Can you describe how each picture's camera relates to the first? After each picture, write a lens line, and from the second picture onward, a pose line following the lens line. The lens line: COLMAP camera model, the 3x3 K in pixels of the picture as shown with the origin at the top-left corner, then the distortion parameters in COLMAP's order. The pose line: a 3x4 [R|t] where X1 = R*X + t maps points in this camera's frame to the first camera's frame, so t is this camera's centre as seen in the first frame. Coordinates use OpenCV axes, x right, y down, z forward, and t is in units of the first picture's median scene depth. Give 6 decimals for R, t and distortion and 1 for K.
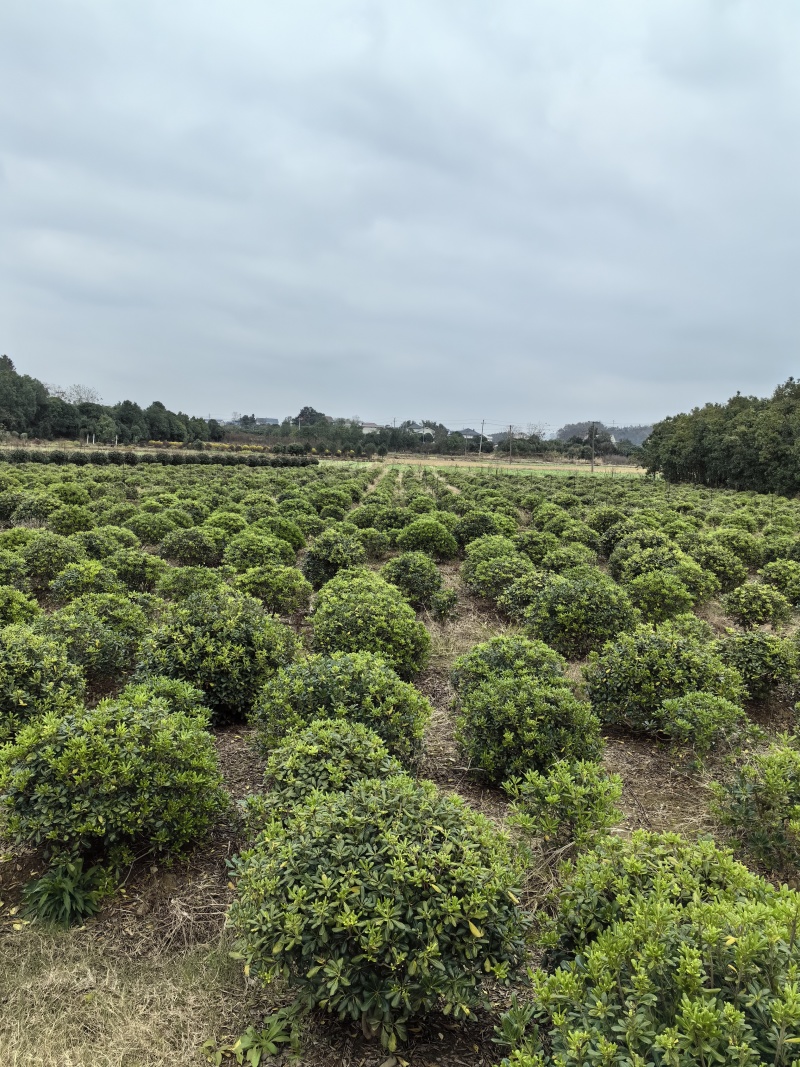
lens RADIAL K [[885.2, 0, 416.3], [0, 885.2, 535.2], [0, 0, 1]] dist [0.090700, -0.127448]
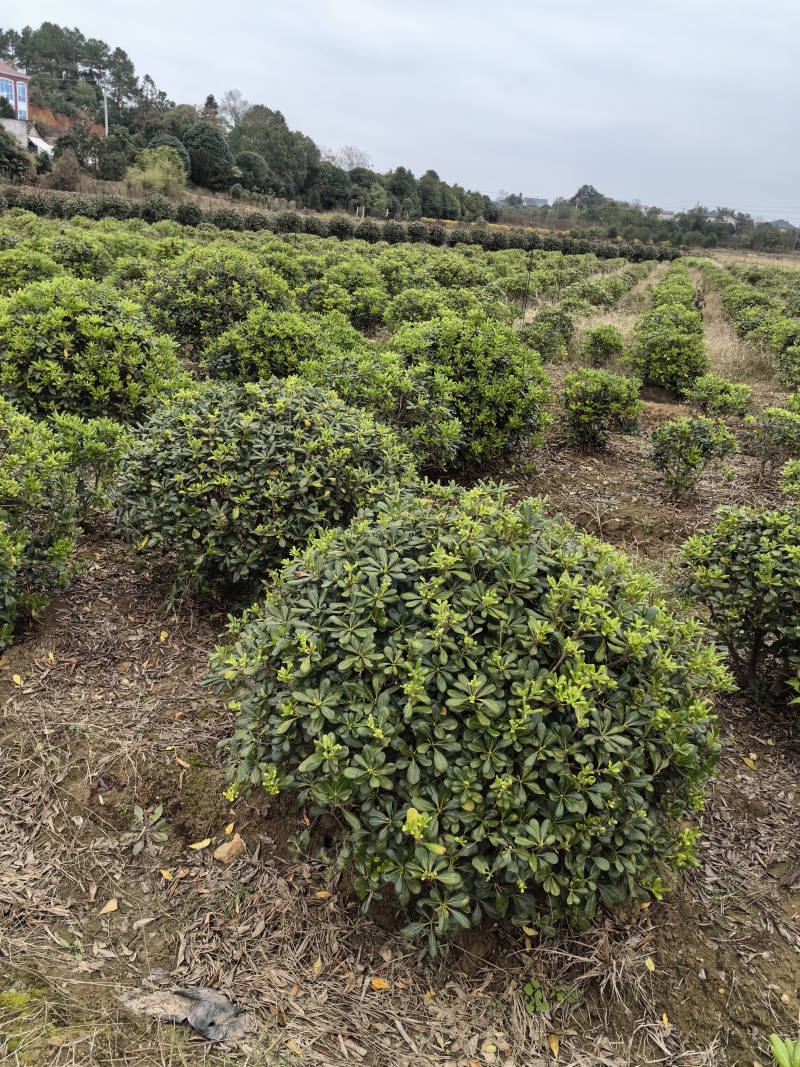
lens RADIAL K [[885.2, 0, 416.3], [0, 885.2, 535.2], [0, 0, 1]] dist [0.090700, -0.127448]
pose [[0.959865, 0.138047, -0.244135, -0.041192], [-0.079599, 0.968771, 0.234834, -0.006971], [0.268929, -0.205976, 0.940878, 0.092399]]
